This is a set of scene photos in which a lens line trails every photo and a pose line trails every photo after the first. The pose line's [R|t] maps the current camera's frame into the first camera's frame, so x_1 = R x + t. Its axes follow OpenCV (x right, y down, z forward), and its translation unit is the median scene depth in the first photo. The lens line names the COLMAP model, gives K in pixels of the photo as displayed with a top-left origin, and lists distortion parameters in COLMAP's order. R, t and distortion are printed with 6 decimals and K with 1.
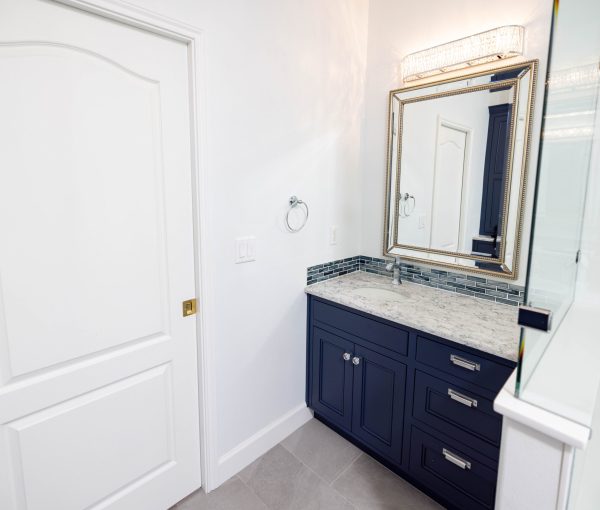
lens RADIAL K [[310.4, 0, 329.7], [0, 310.4, 225.1], [0, 0, 1]] dist [0.001588, 0.000003]
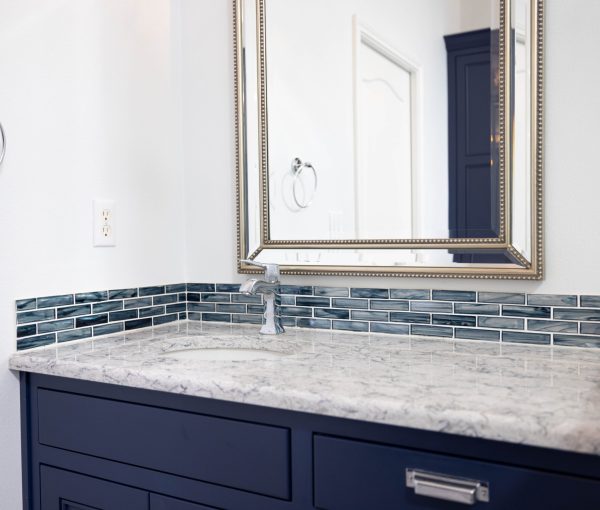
lens RADIAL K [[582.8, 0, 317.2], [0, 582.8, 255.2], [0, 0, 1]] dist [-0.002221, -0.003478]
pose [[0.971478, -0.050115, 0.231774, 0.109639], [0.066525, 0.995760, -0.063530, 0.149350], [-0.227608, 0.077137, 0.970693, 0.264305]]
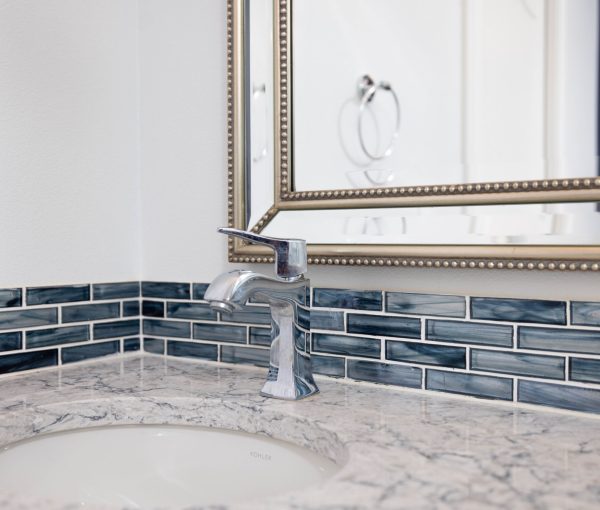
lens RADIAL K [[707.6, 0, 300.0], [0, 707.6, 255.0], [0, 0, 1]] dist [0.009293, 0.008198]
pose [[0.995332, -0.037348, 0.088989, 0.200969], [0.043961, 0.996323, -0.073544, 0.147989], [-0.085915, 0.077113, 0.993314, 0.626431]]
